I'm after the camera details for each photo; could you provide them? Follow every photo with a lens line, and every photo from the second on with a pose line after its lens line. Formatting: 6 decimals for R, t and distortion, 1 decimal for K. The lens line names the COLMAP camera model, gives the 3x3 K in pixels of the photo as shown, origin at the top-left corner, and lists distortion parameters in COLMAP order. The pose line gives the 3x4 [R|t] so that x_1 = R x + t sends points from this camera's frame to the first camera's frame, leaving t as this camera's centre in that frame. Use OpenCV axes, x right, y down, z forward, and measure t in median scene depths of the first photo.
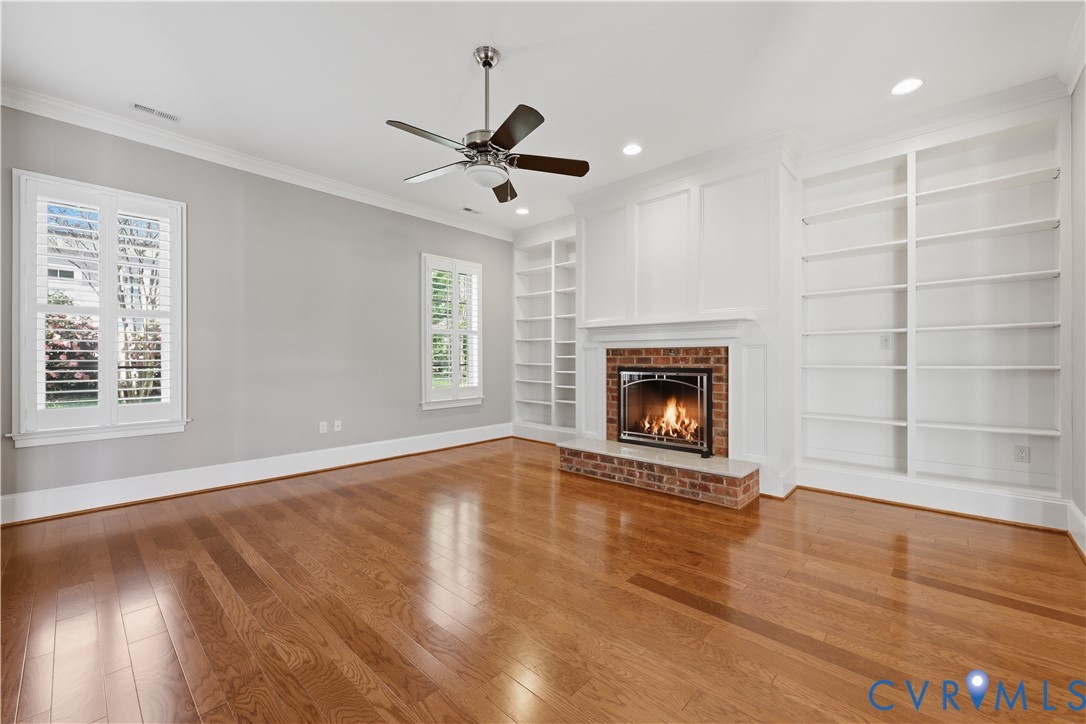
lens RADIAL K [[441.2, 0, 542.3], [0, 441.2, 359.5], [0, 0, 1]] dist [0.000268, -0.000202]
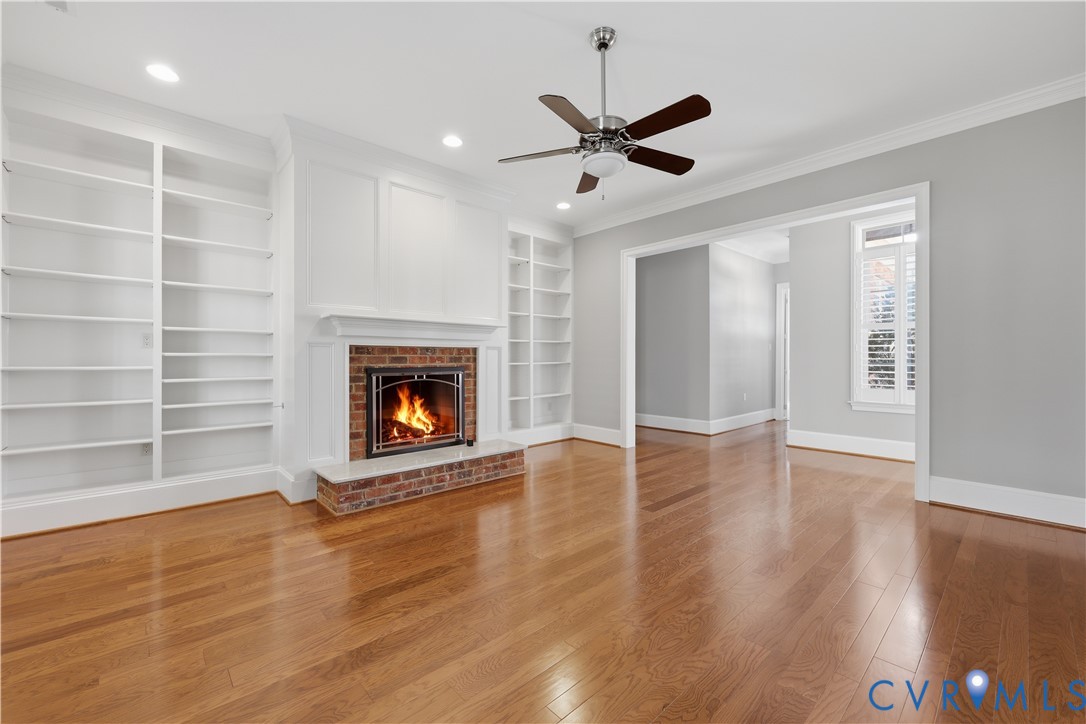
lens RADIAL K [[441.2, 0, 542.3], [0, 441.2, 359.5], [0, 0, 1]] dist [0.000268, -0.000202]
pose [[0.078873, 0.003001, 0.996880, -0.692879], [0.004987, 0.999982, -0.003405, 0.006372], [-0.996872, 0.005240, 0.078856, 0.680704]]
